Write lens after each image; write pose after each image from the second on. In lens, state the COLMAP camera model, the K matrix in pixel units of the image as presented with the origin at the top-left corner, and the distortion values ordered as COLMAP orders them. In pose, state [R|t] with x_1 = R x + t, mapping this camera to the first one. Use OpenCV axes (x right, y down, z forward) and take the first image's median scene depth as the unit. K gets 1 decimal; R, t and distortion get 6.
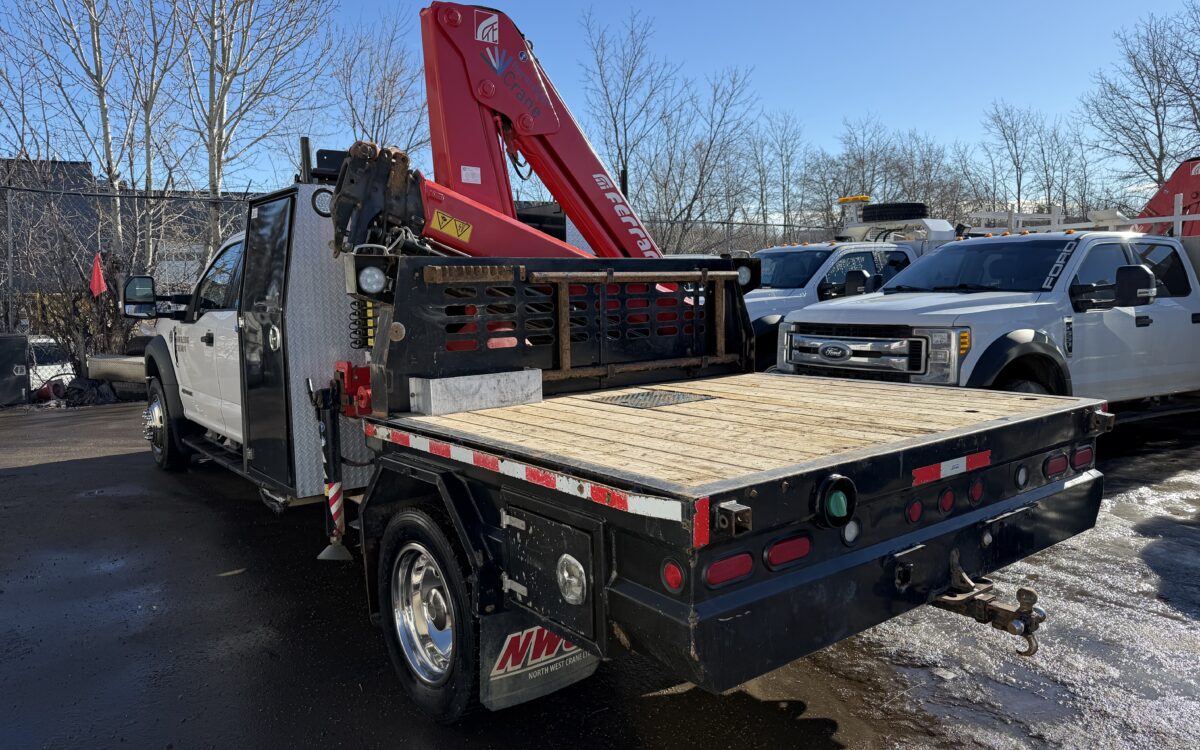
lens RADIAL K [[852.3, 0, 595.4], [0, 852.3, 380.9], [0, 0, 1]] dist [0.044630, -0.062270]
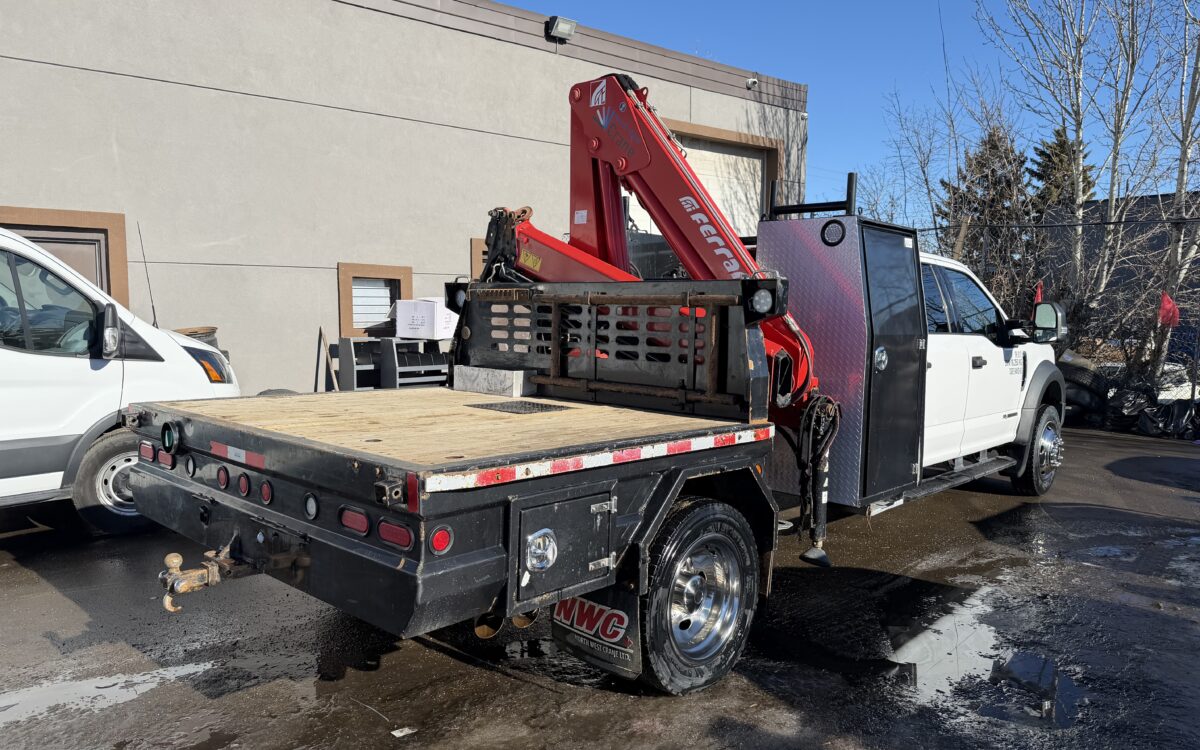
lens RADIAL K [[852.3, 0, 569.3], [0, 852.3, 369.7], [0, 0, 1]] dist [0.044630, -0.062270]
pose [[0.128672, 0.087247, -0.987842, 1.088183], [-0.135886, 0.988278, 0.069585, -0.104840], [0.982333, 0.125280, 0.139019, 0.836089]]
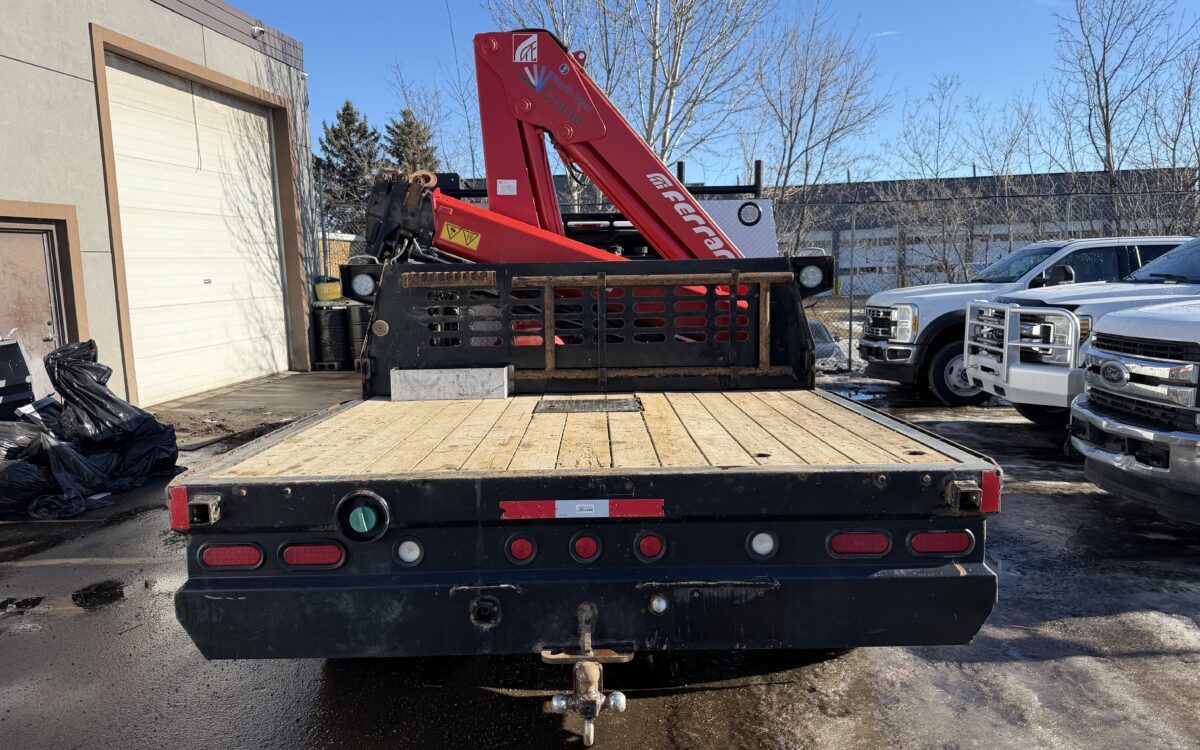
lens RADIAL K [[852.3, 0, 592.5], [0, 852.3, 376.6], [0, 0, 1]] dist [0.044630, -0.062270]
pose [[0.782119, 0.073075, -0.618829, 0.631947], [-0.066426, 0.997219, 0.033803, -0.042729], [0.619578, 0.014669, 0.784798, 0.212282]]
